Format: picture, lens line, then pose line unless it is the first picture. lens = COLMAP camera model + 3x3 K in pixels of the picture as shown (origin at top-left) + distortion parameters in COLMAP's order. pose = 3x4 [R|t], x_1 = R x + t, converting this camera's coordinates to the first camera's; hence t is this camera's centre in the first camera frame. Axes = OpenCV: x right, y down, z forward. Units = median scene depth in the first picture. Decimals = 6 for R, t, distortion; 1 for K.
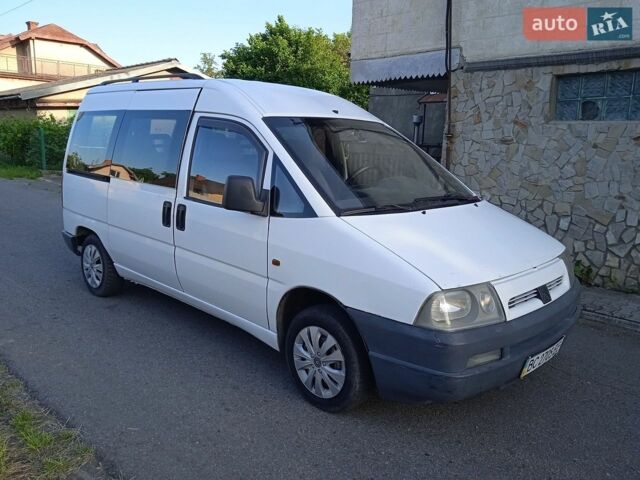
lens RADIAL K [[525.1, 0, 315.1], [0, 525.1, 240.1], [0, 0, 1]] dist [0.039548, -0.027861]
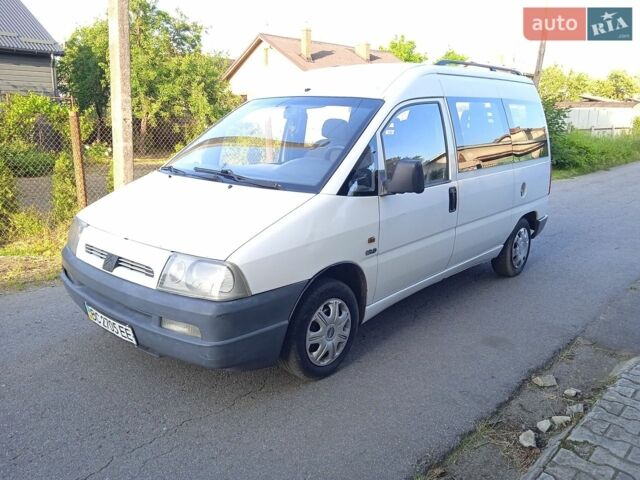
lens RADIAL K [[525.1, 0, 322.3], [0, 525.1, 239.8], [0, 0, 1]] dist [0.039548, -0.027861]
pose [[0.036744, 0.202418, -0.978610, 1.092598], [-0.206040, 0.959765, 0.190784, -0.165264], [0.977853, 0.194623, 0.076972, 0.999648]]
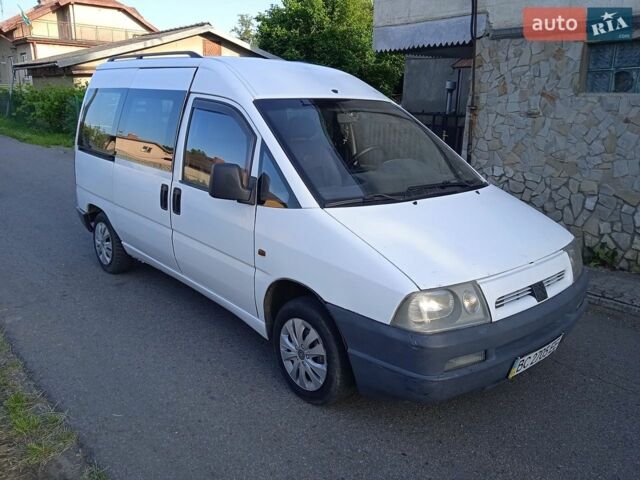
lens RADIAL K [[525.1, 0, 315.1], [0, 525.1, 238.7], [0, 0, 1]] dist [0.039548, -0.027861]
pose [[0.997249, 0.014073, -0.072779, 0.076232], [-0.009327, 0.997832, 0.065144, -0.037981], [0.073538, -0.064286, 0.995218, 0.025377]]
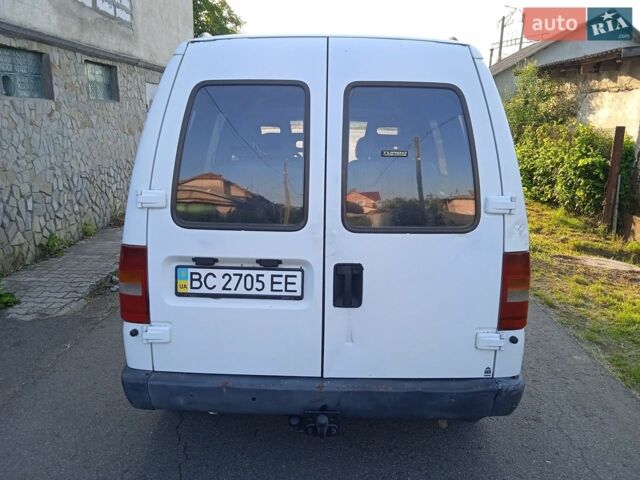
lens RADIAL K [[525.1, 0, 319.7], [0, 525.1, 238.5], [0, 0, 1]] dist [0.039548, -0.027861]
pose [[-0.682023, -0.201726, 0.702959, -0.896395], [0.104633, 0.924401, 0.366790, -0.418867], [-0.723807, 0.323712, -0.609355, 1.877635]]
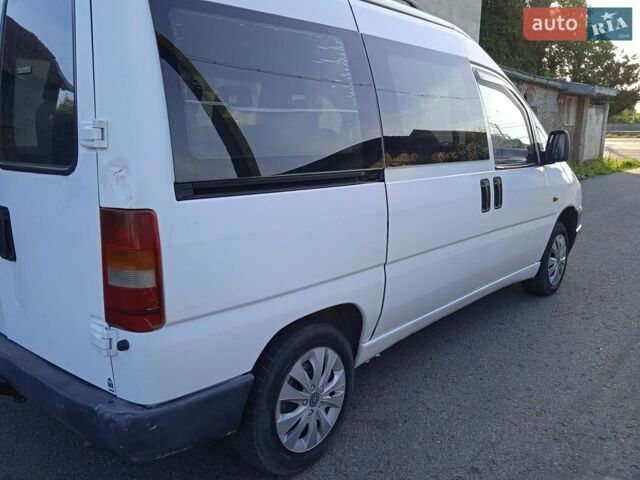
lens RADIAL K [[525.1, 0, 318.6], [0, 525.1, 241.4], [0, 0, 1]] dist [0.039548, -0.027861]
pose [[-0.051999, -0.233201, 0.971037, -1.016914], [0.192605, 0.951755, 0.238884, -0.212994], [-0.979898, 0.199449, -0.004574, 1.246465]]
